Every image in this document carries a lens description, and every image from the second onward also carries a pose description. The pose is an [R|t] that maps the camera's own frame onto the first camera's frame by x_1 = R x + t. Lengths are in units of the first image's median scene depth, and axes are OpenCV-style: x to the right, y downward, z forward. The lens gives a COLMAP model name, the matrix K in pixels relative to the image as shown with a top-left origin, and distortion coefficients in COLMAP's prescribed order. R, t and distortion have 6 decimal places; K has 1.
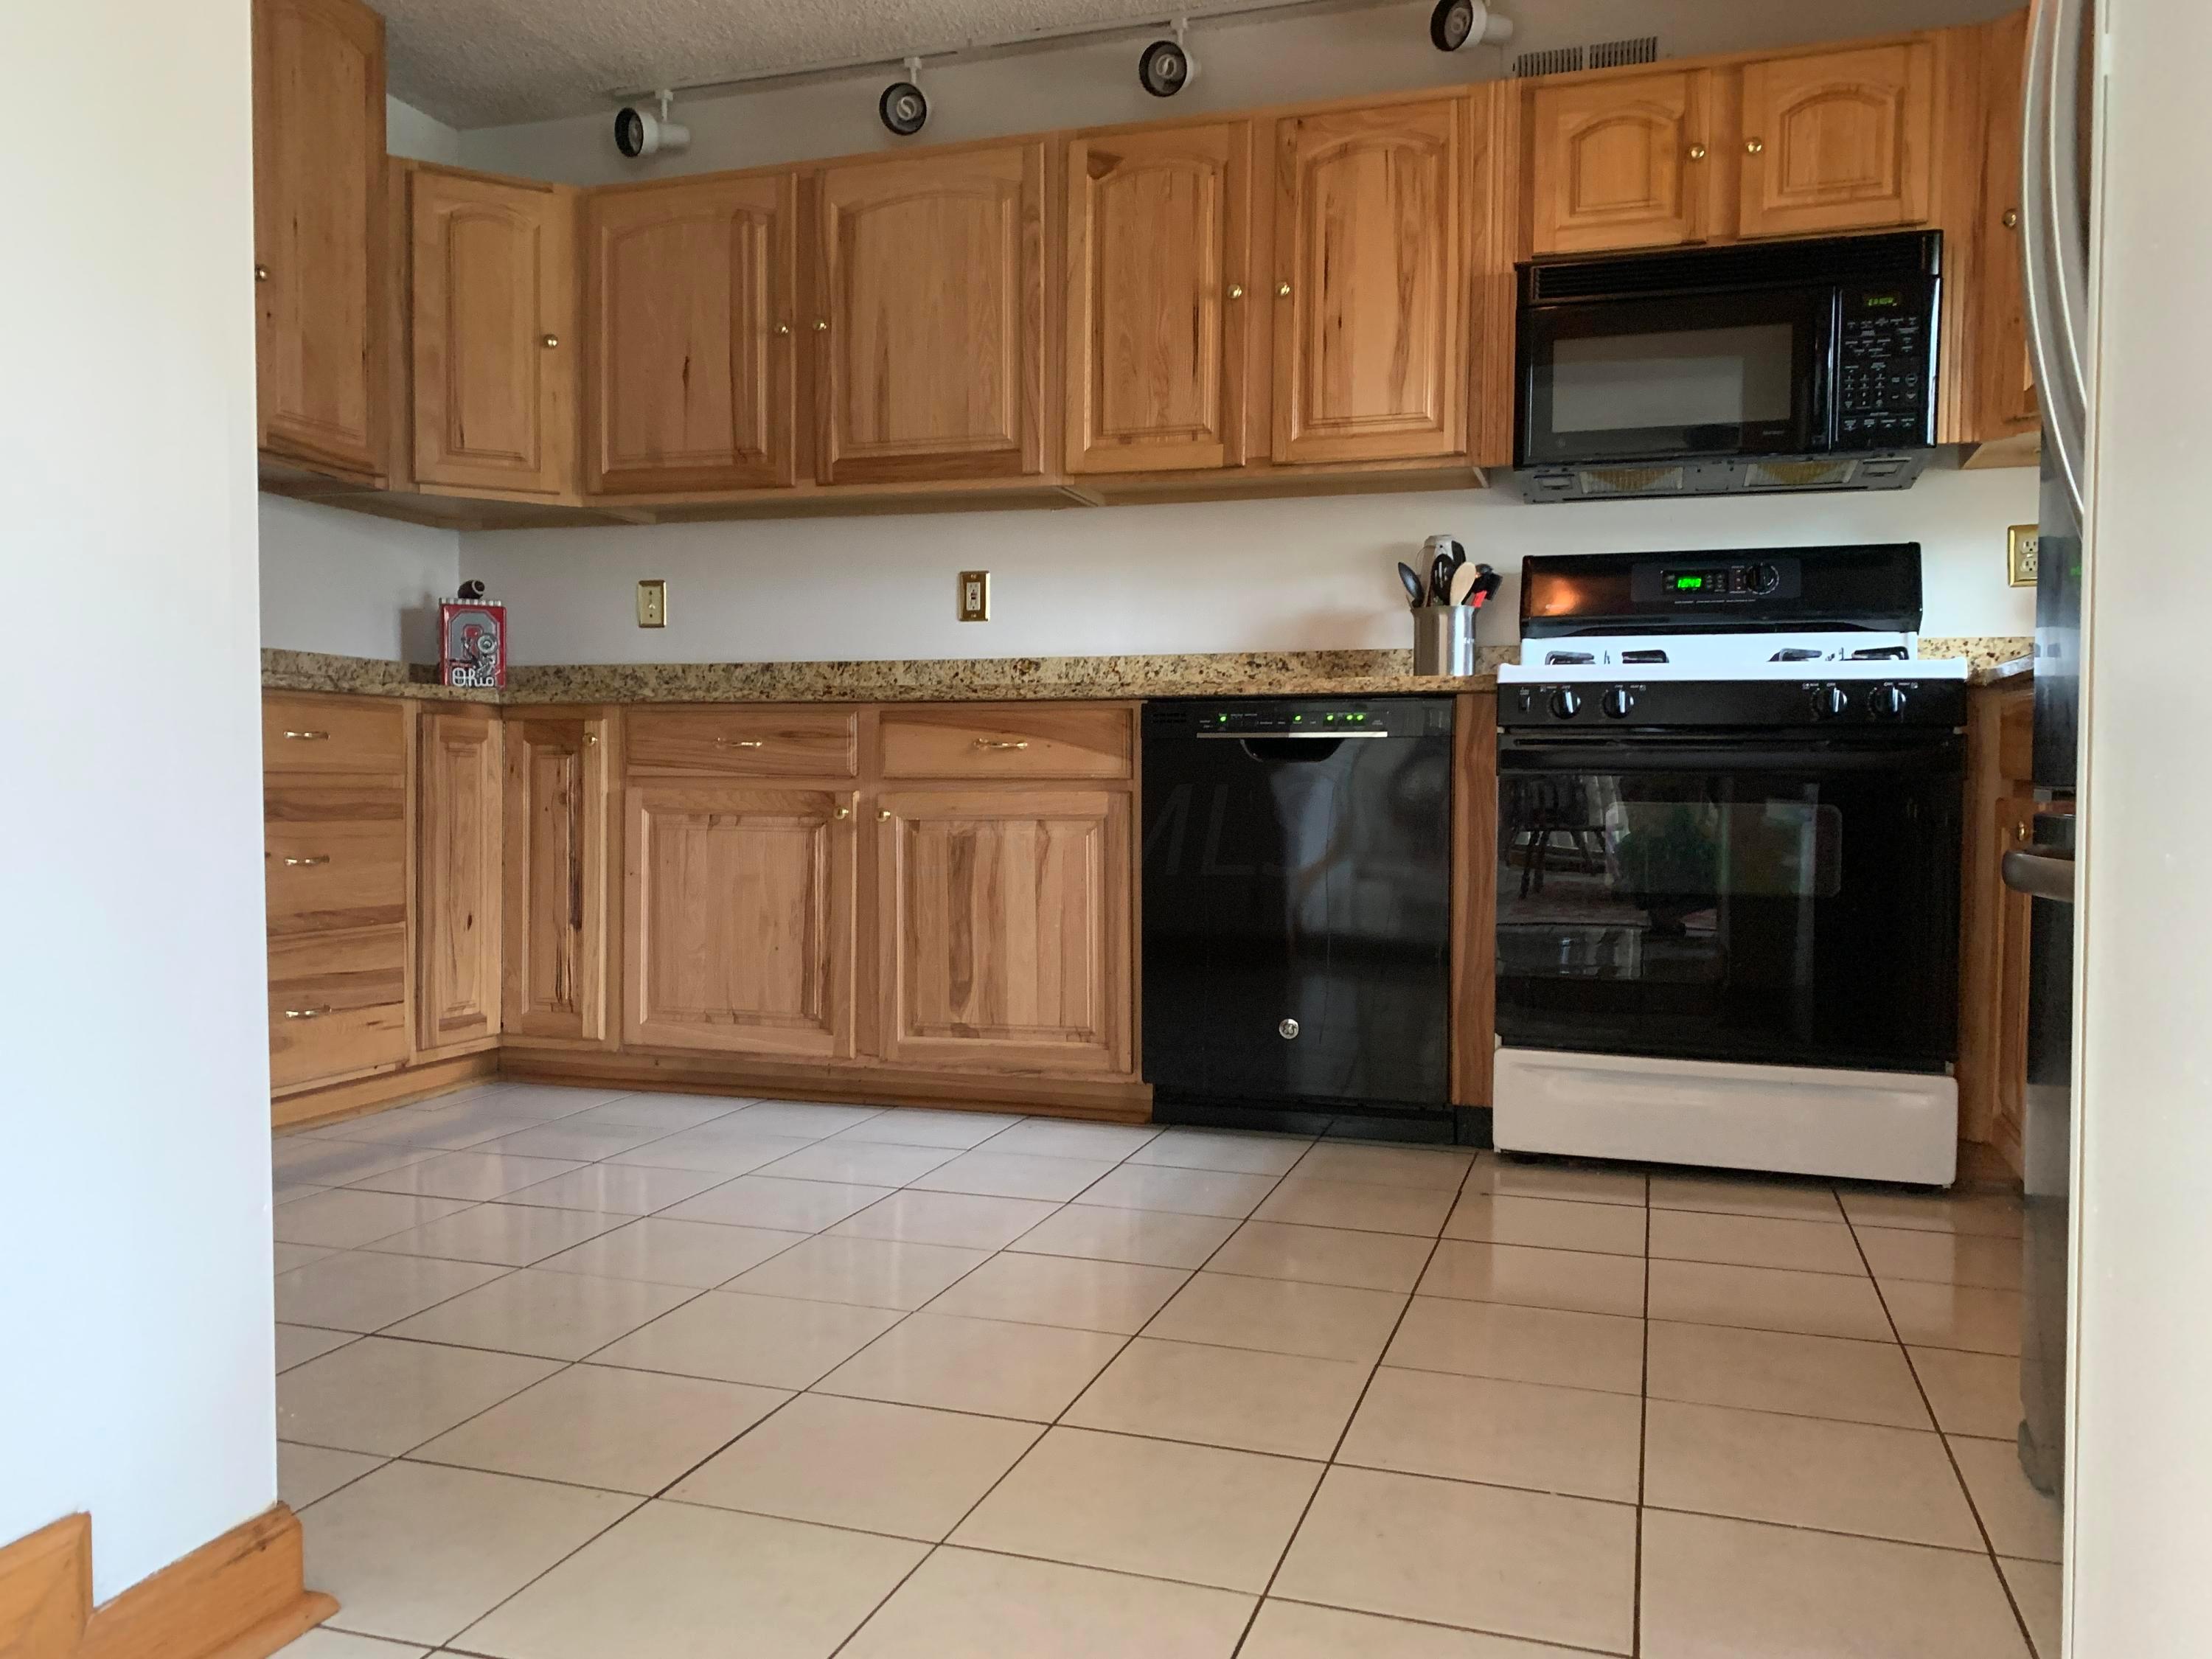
lens RADIAL K [[1689.6, 0, 1087.6], [0, 1689.6, 869.4], [0, 0, 1]] dist [0.055177, -0.044100]
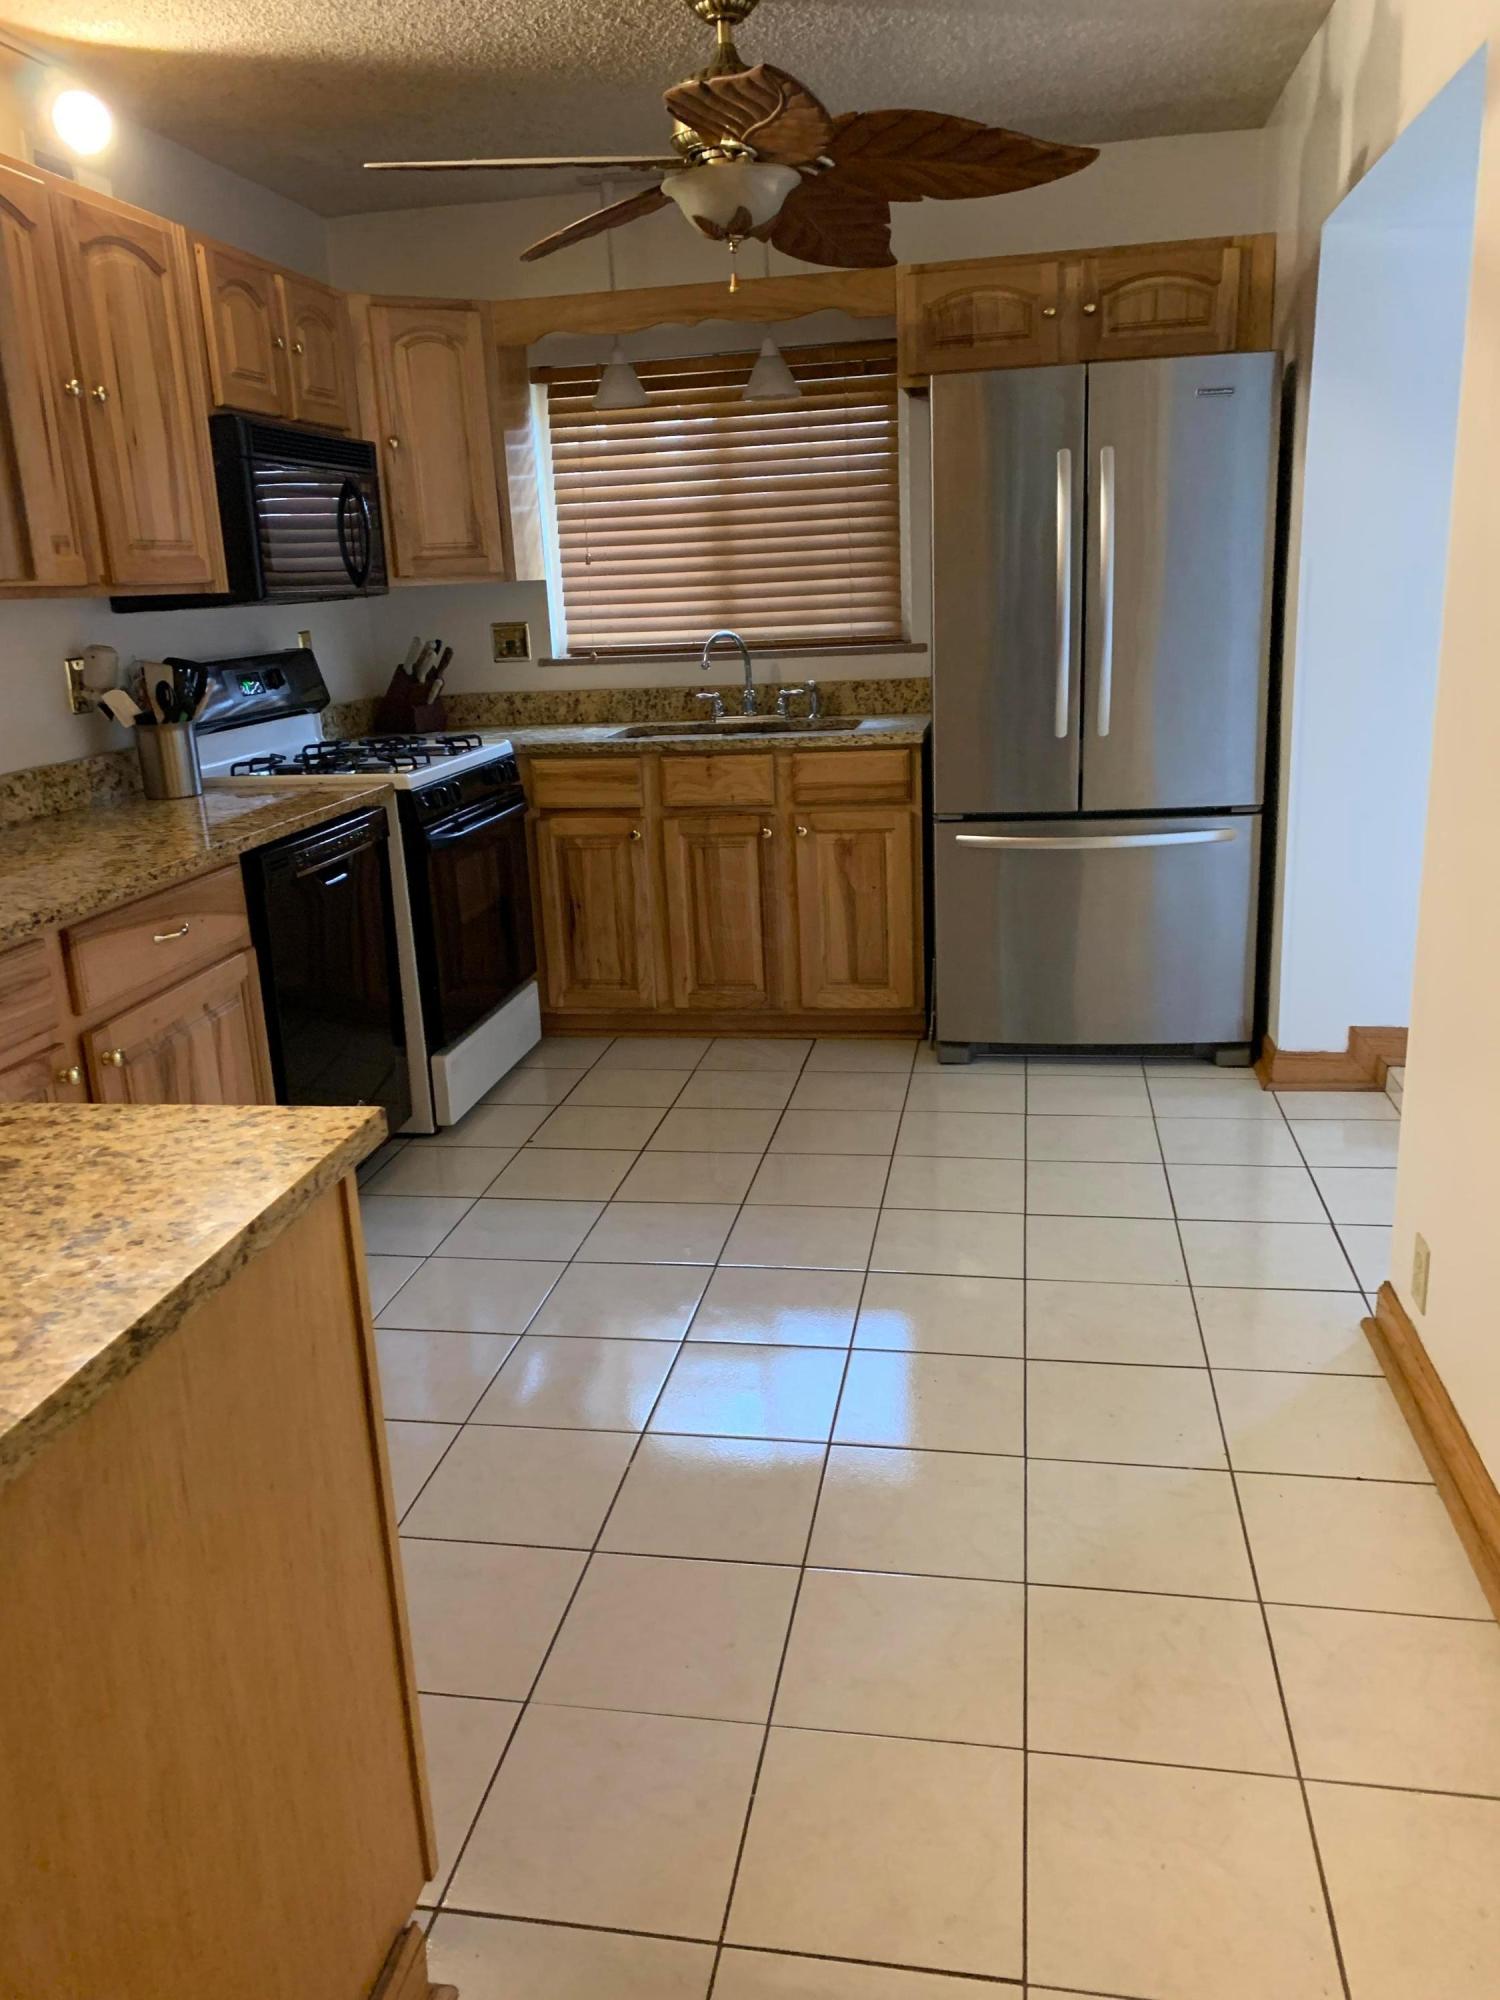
lens RADIAL K [[1527.7, 0, 730.0], [0, 1527.7, 986.6], [0, 0, 1]] dist [0.055177, -0.044100]
pose [[-0.140924, -0.261101, 0.954969, -0.817370], [0.097767, 0.956211, 0.275868, -0.228178], [-0.985181, 0.132241, -0.109226, 0.784185]]
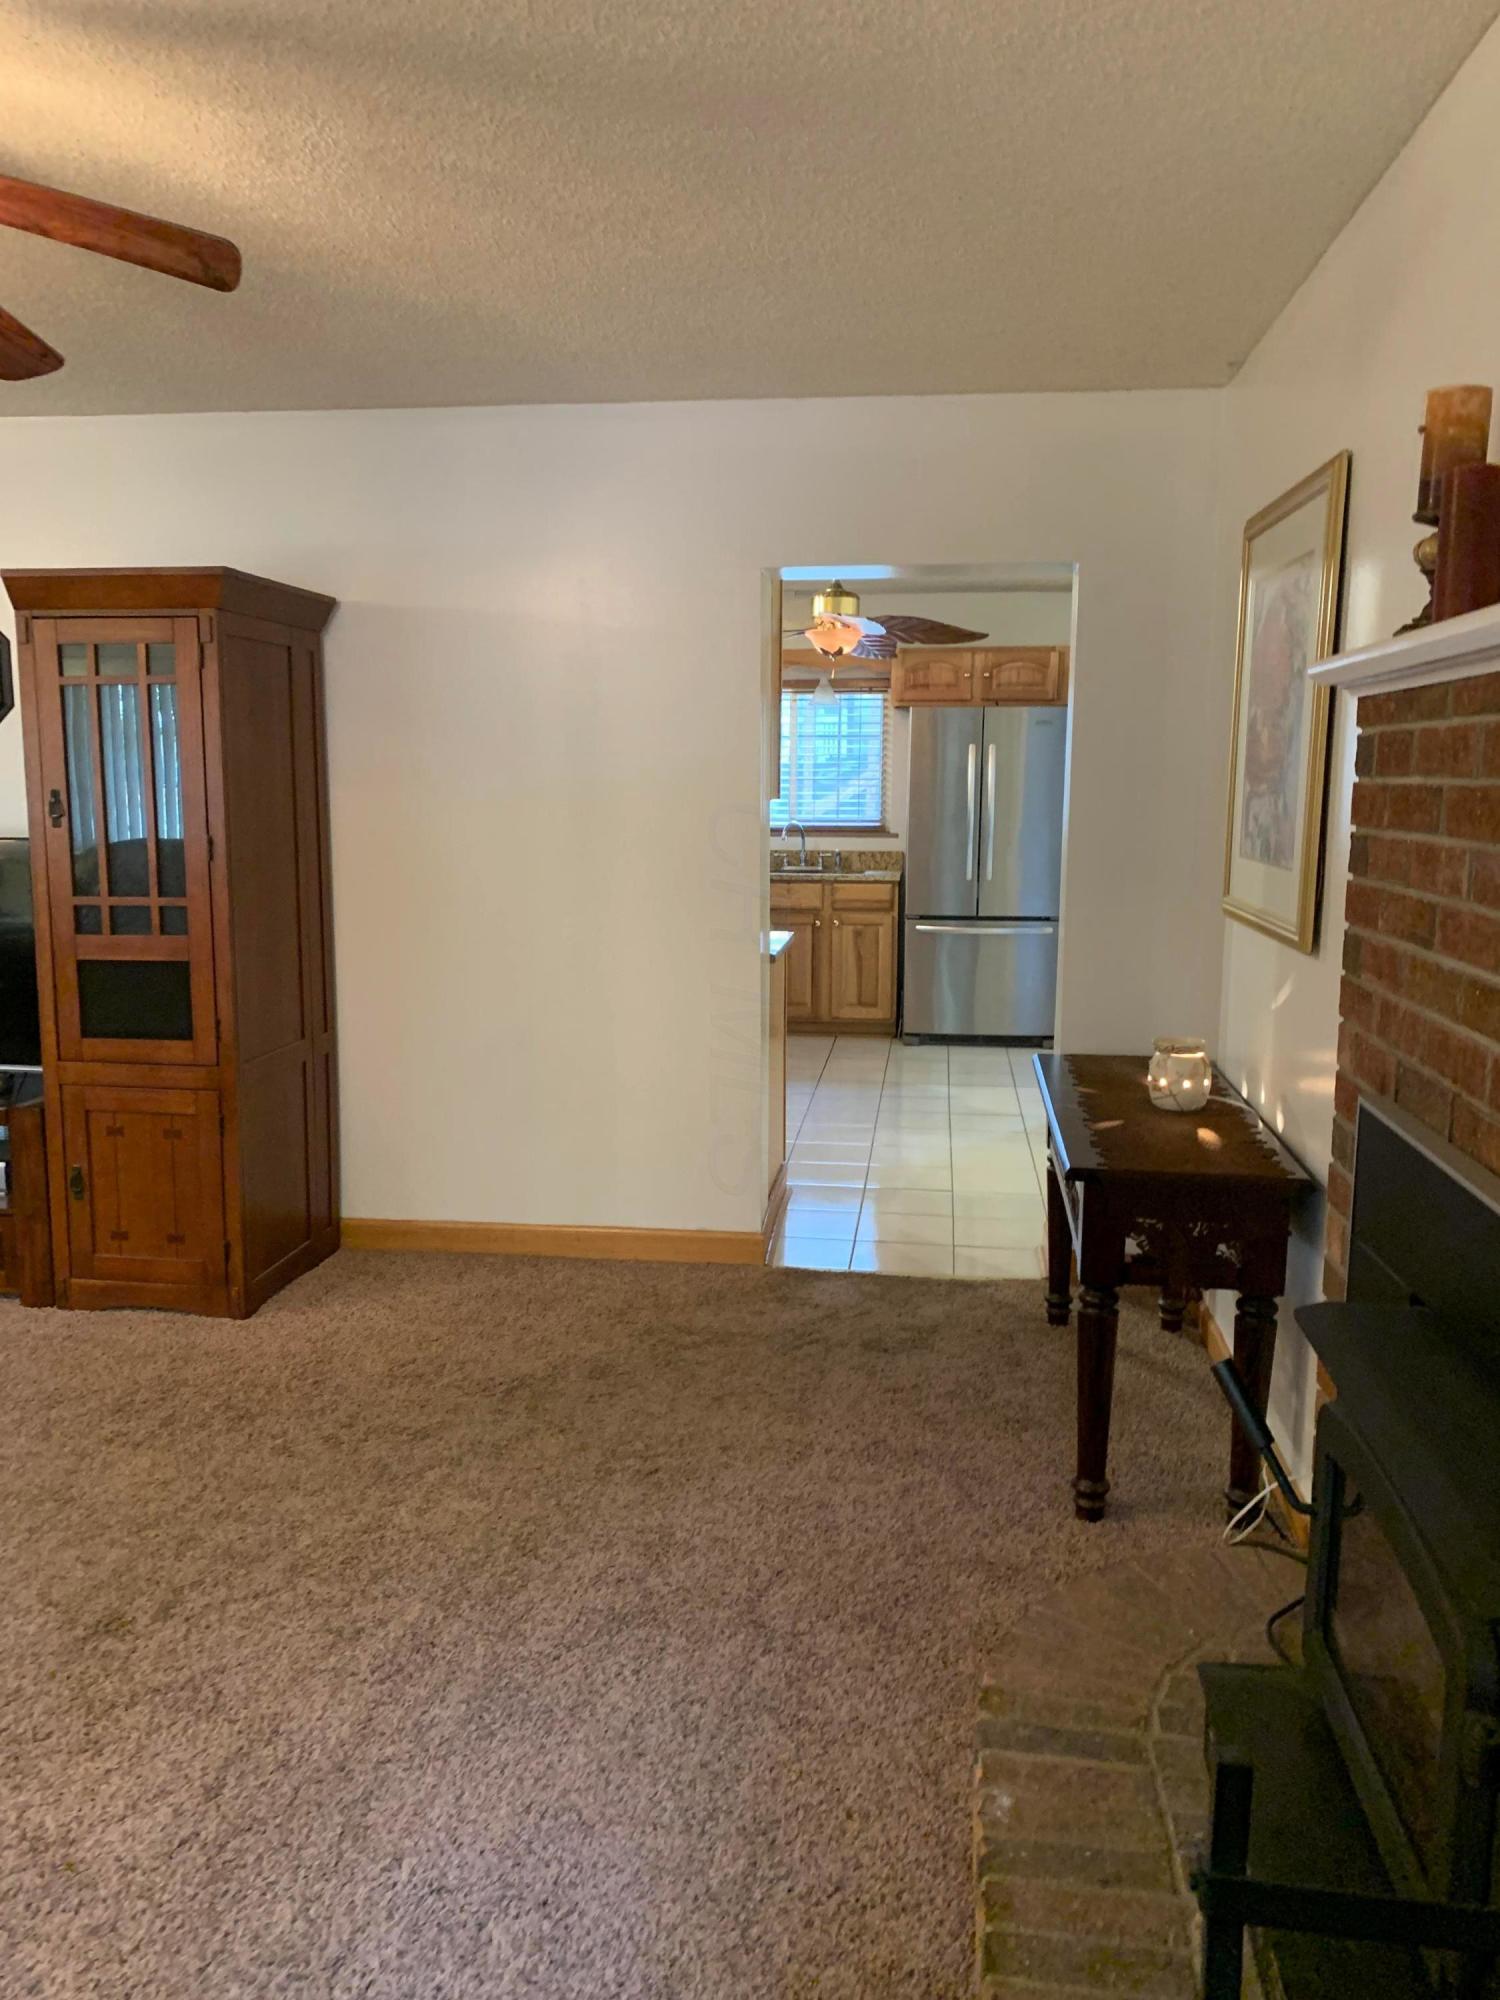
lens RADIAL K [[1527.7, 0, 736.6], [0, 1527.7, 1017.9], [0, 0, 1]] dist [0.055177, -0.044100]
pose [[-0.184467, -0.158324, 0.970003, -1.892090], [0.046195, 0.984453, 0.169468, -0.266991], [-0.981752, 0.076071, -0.174285, 1.144671]]
